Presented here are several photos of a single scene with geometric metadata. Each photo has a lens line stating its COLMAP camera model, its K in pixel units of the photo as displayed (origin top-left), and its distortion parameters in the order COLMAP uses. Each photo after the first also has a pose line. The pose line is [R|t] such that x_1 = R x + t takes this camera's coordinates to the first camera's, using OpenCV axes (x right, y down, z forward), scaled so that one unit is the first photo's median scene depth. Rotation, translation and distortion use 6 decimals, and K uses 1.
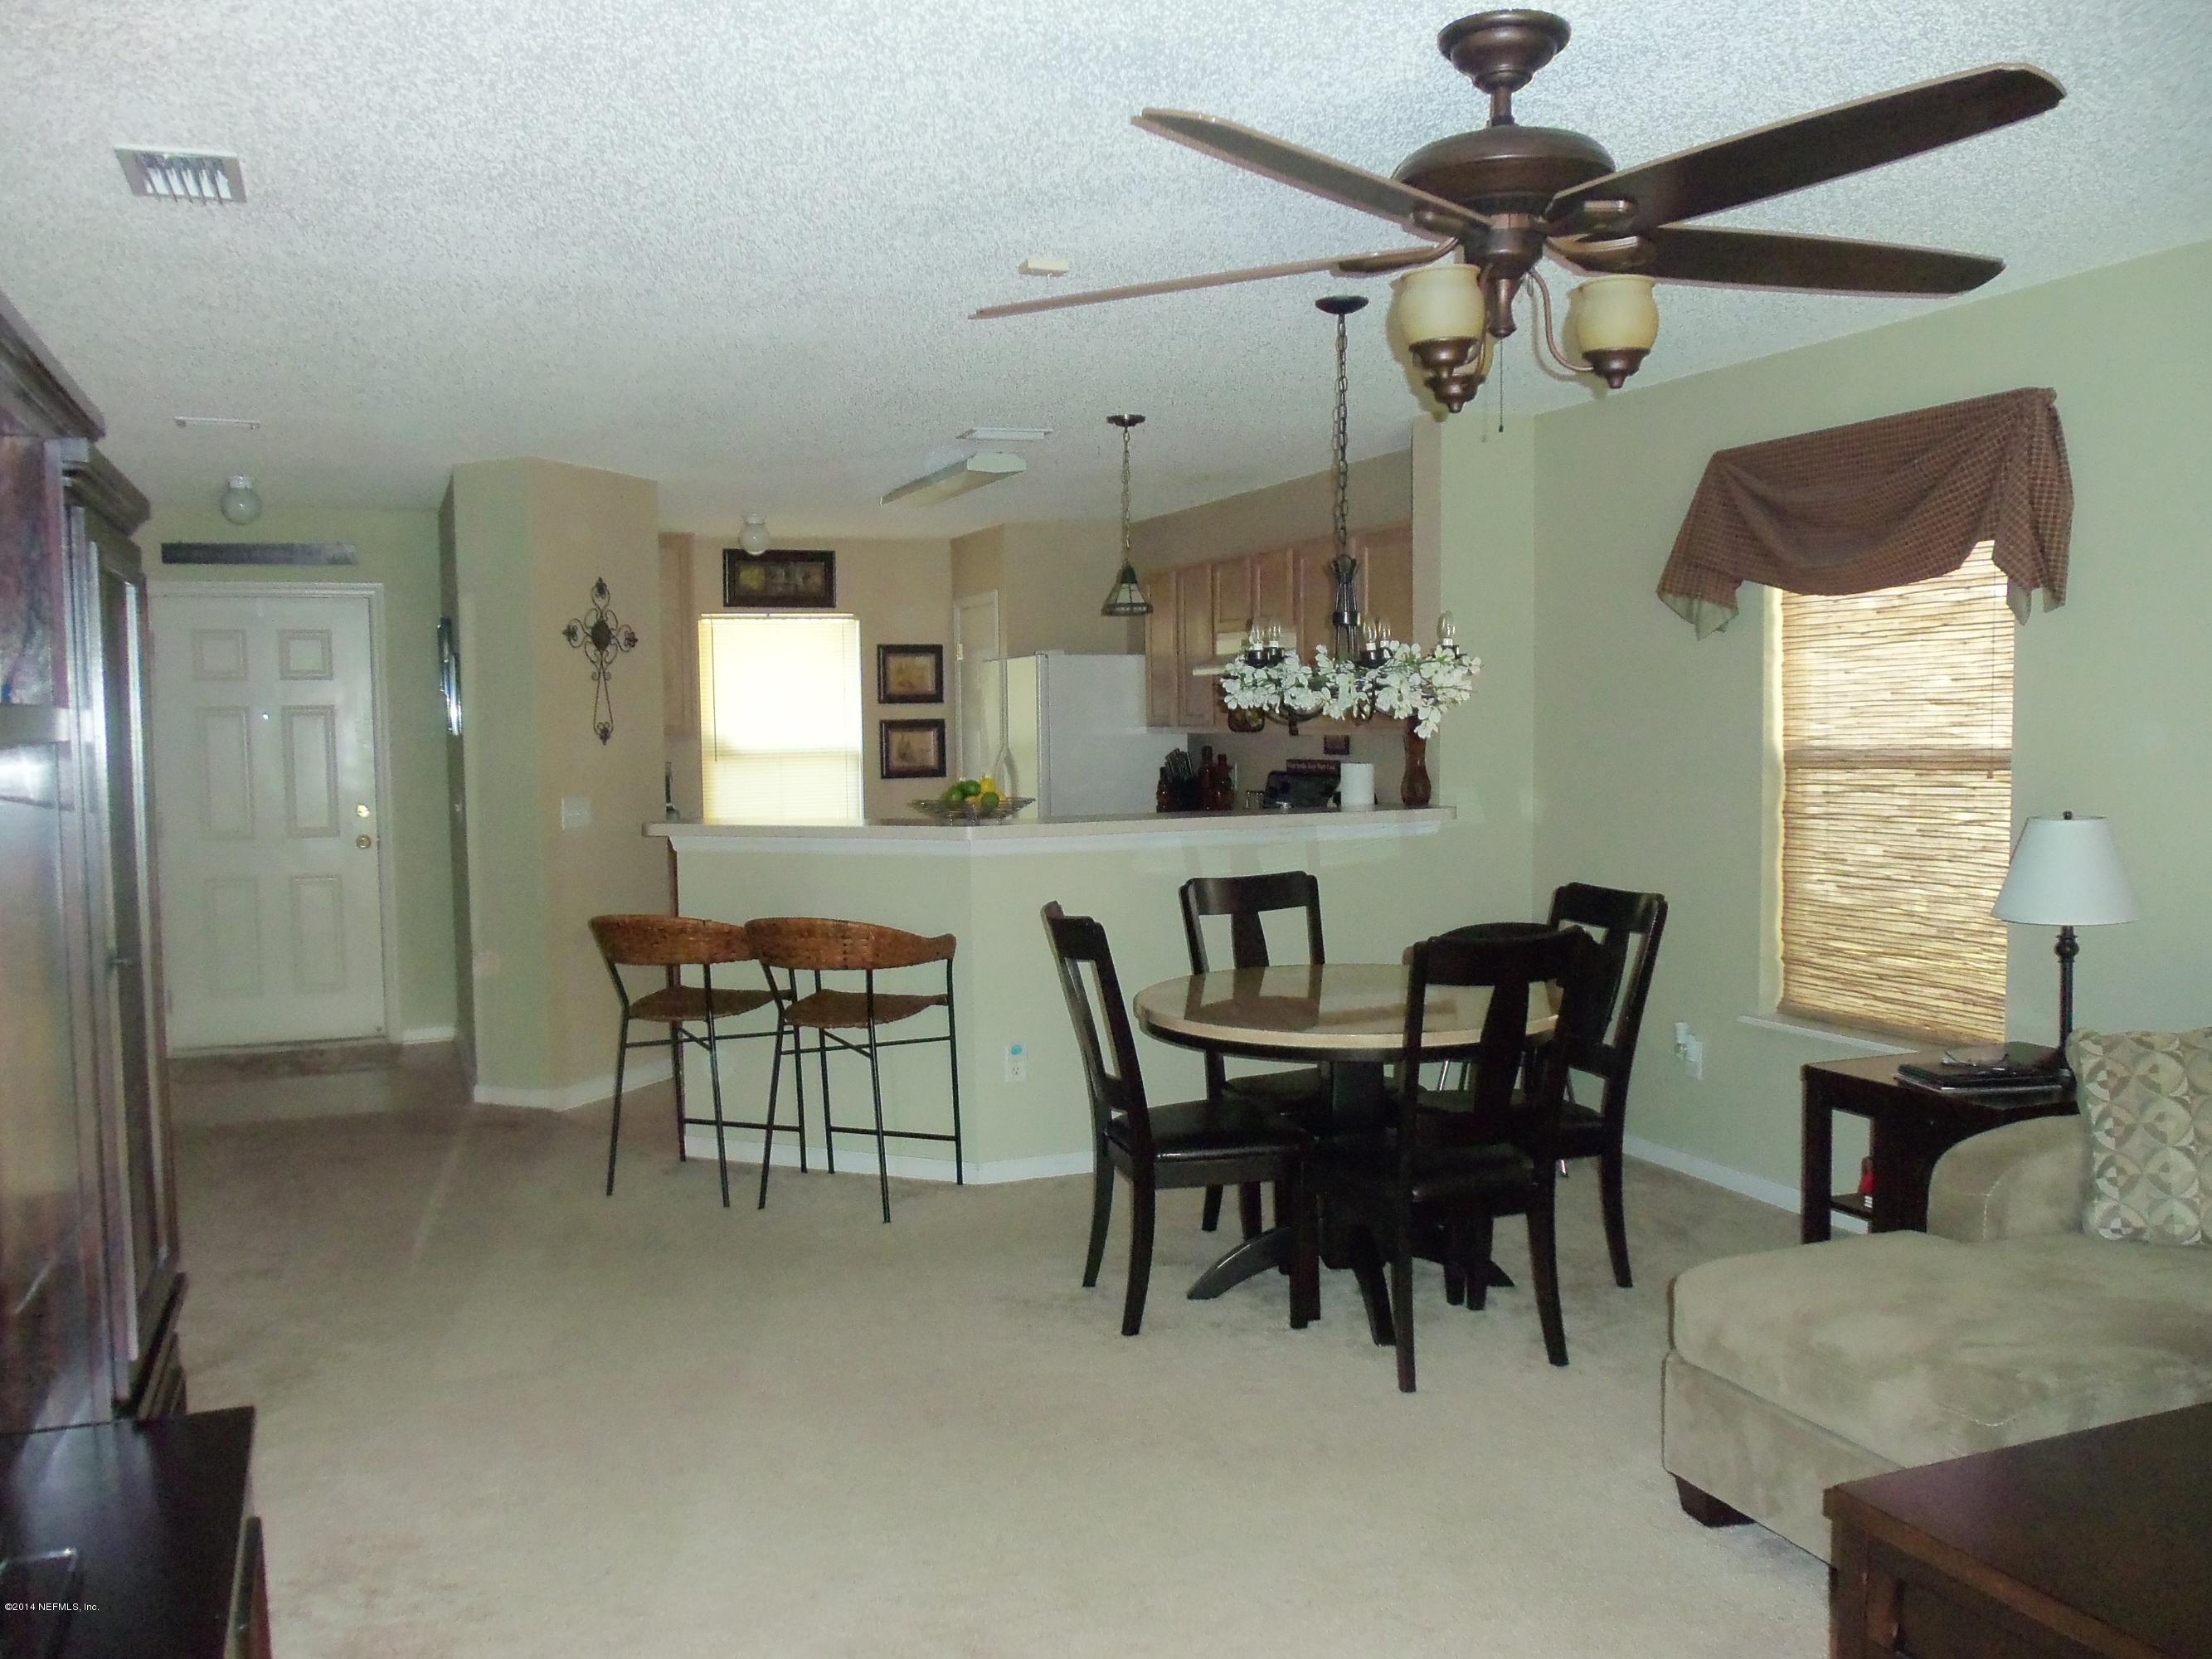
lens RADIAL K [[1848.8, 0, 1105.0], [0, 1848.8, 830.4], [0, 0, 1]] dist [-0.034373, 0.000169]
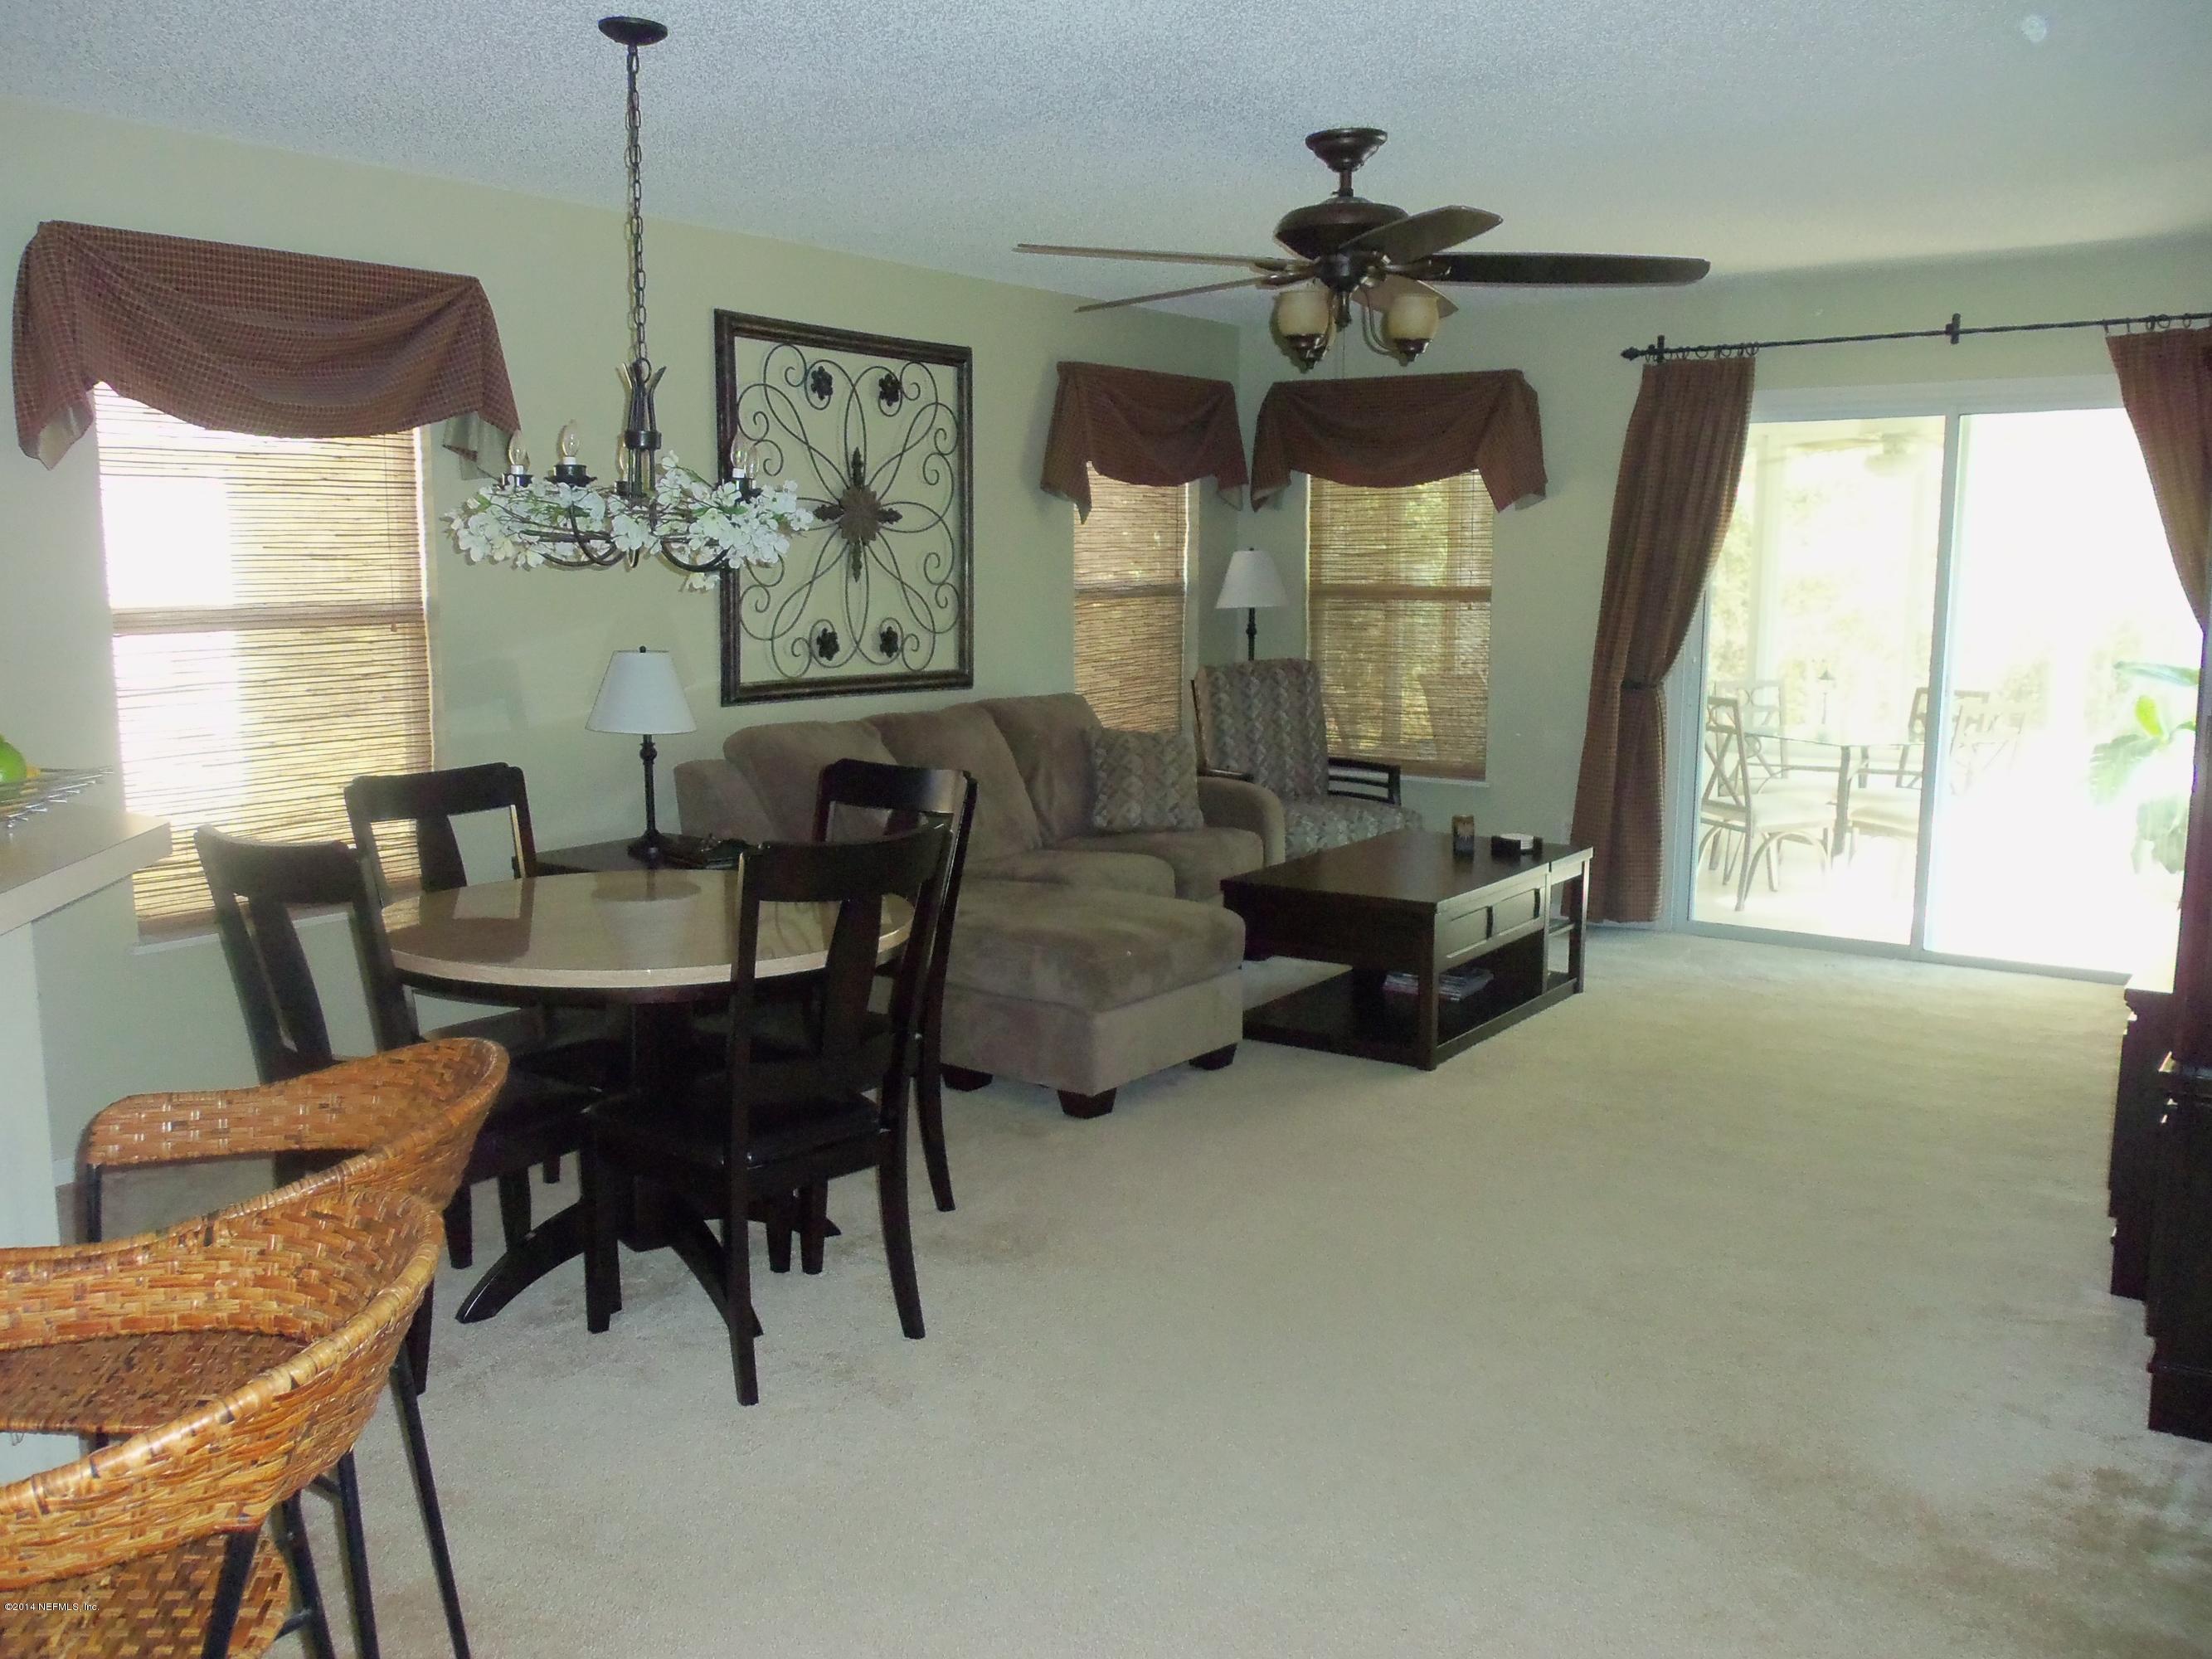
lens RADIAL K [[1848.8, 0, 1070.4], [0, 1848.8, 837.4], [0, 0, 1]] dist [-0.034373, 0.000169]
pose [[-0.514414, -0.110767, 0.850358, -0.607599], [0.060771, 0.984421, 0.164993, -0.060183], [-0.855386, 0.136551, -0.499668, 1.167723]]
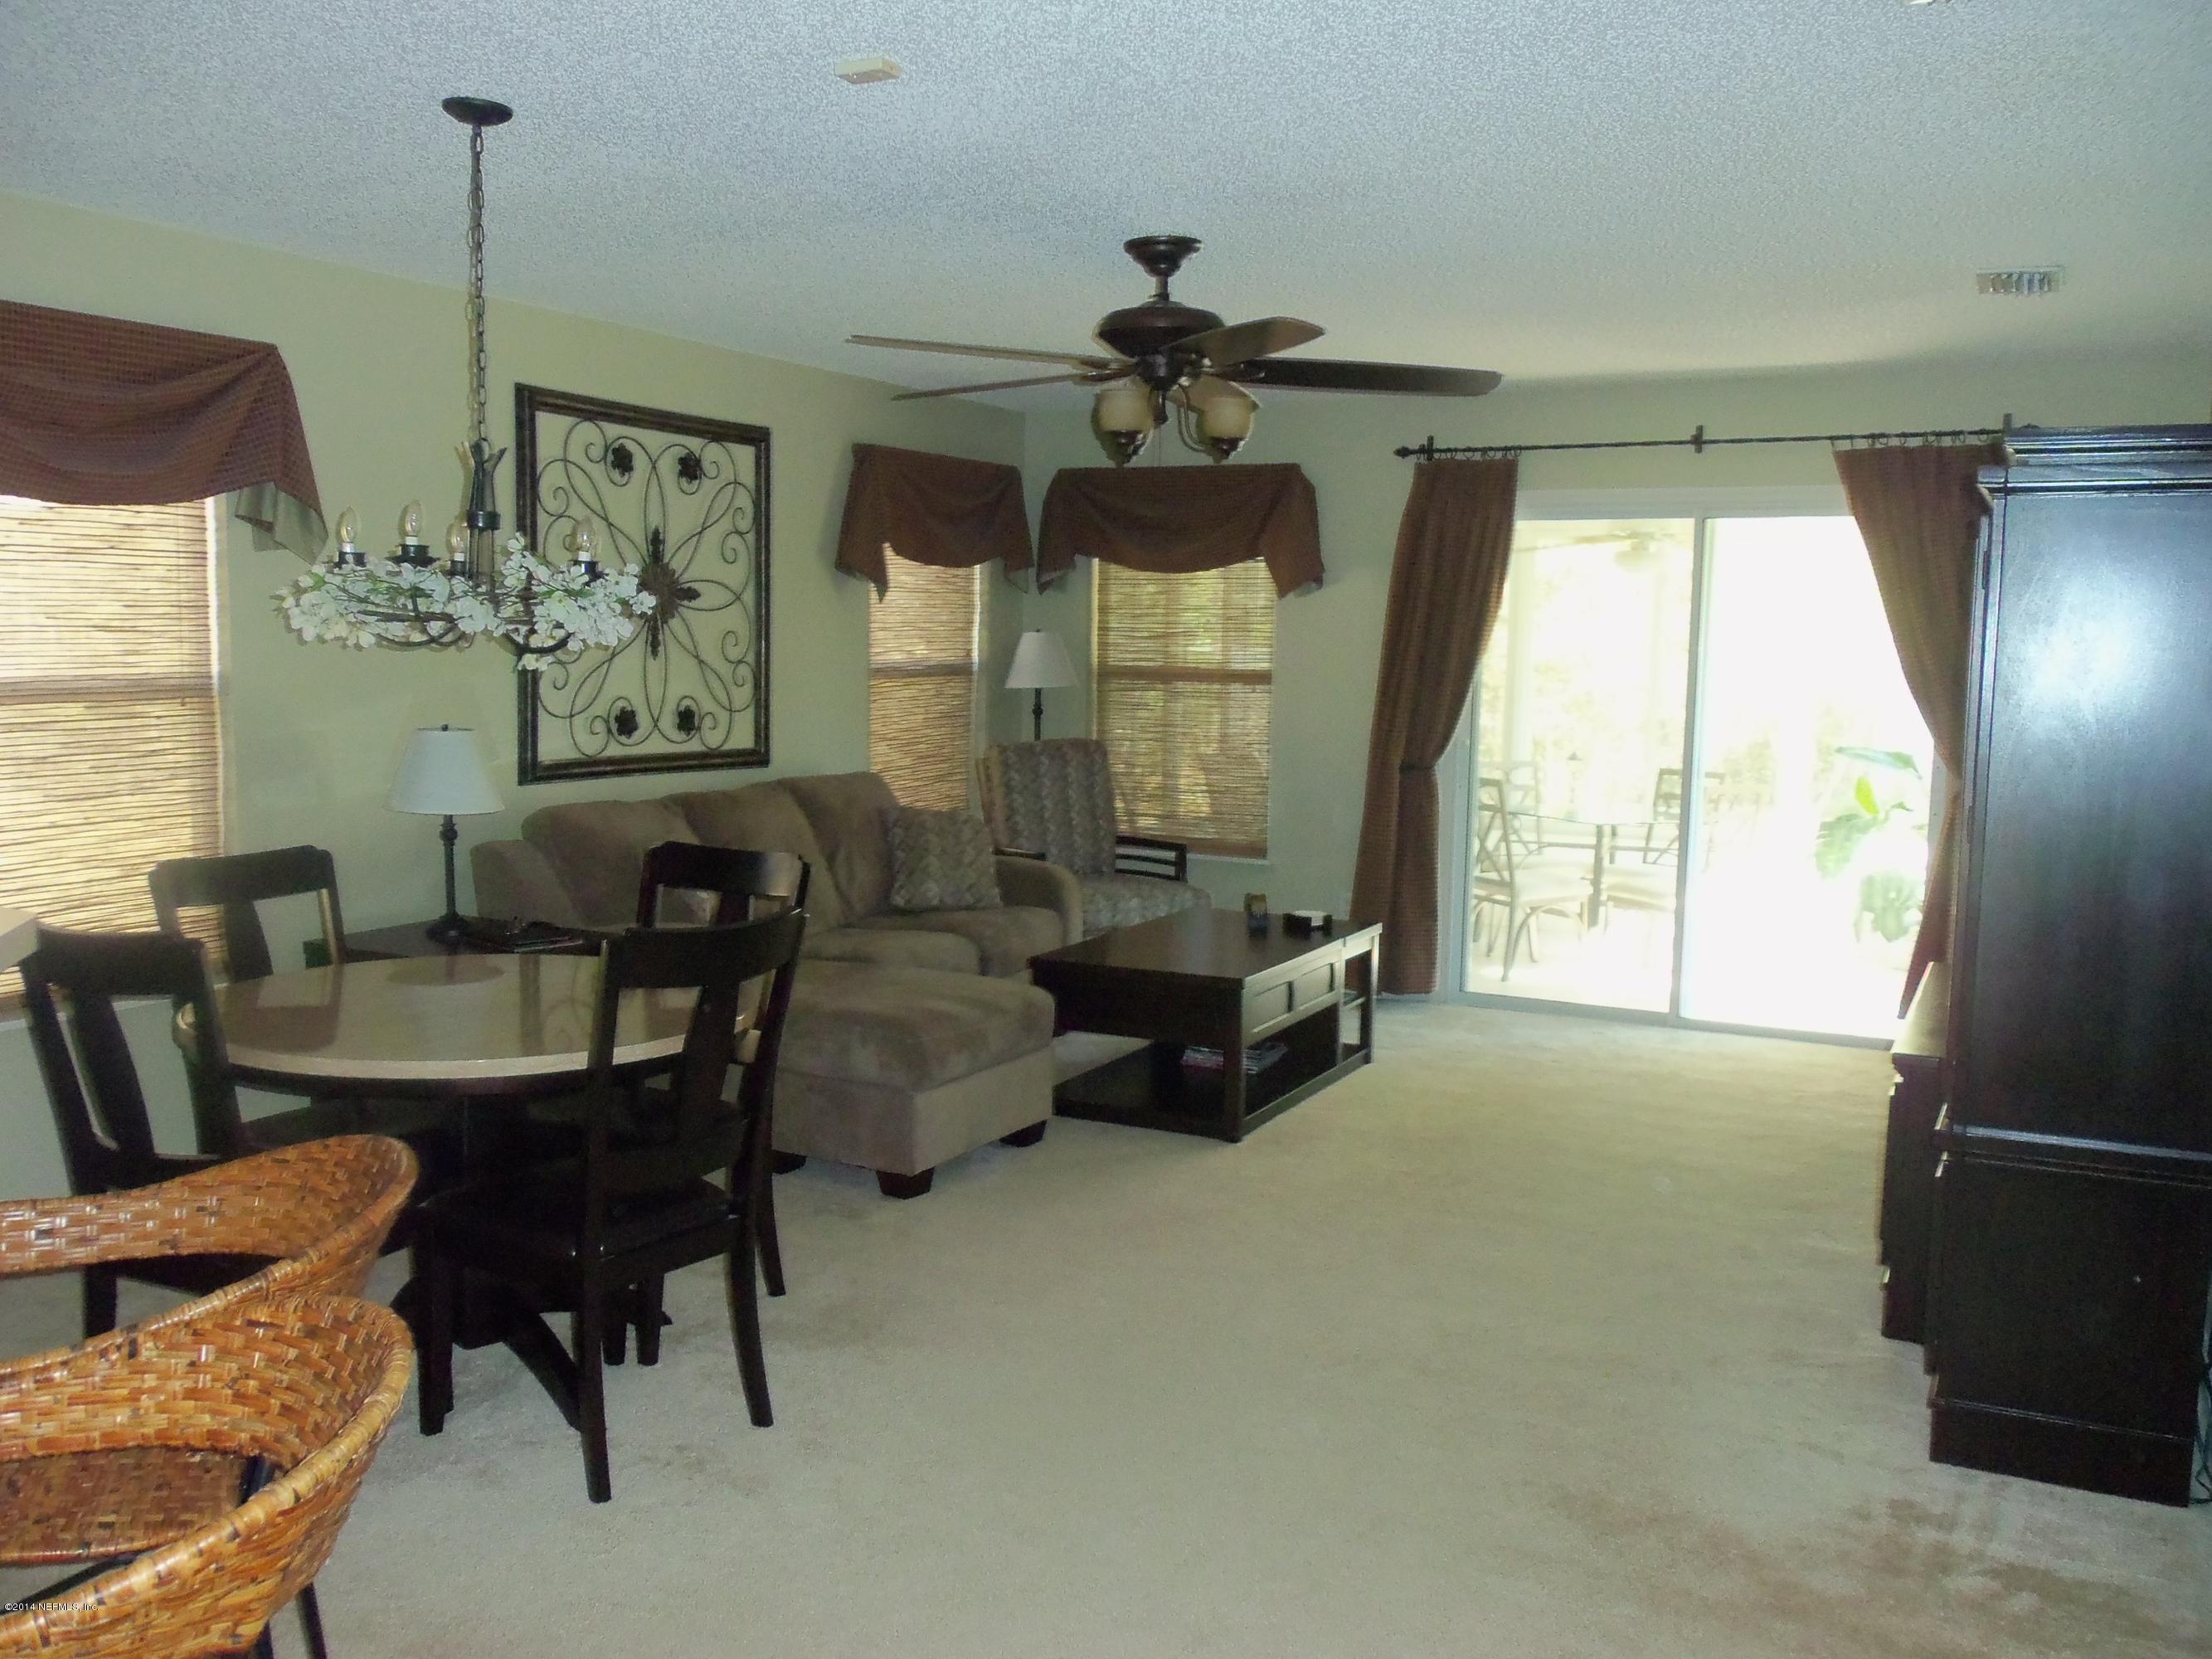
lens RADIAL K [[1848.8, 0, 1088.4], [0, 1848.8, 841.6], [0, 0, 1]] dist [-0.034373, 0.000169]
pose [[-0.633358, -0.079186, 0.769797, -0.596839], [0.041312, 0.989873, 0.135815, -0.068622], [-0.772755, 0.117822, -0.623672, 1.207562]]
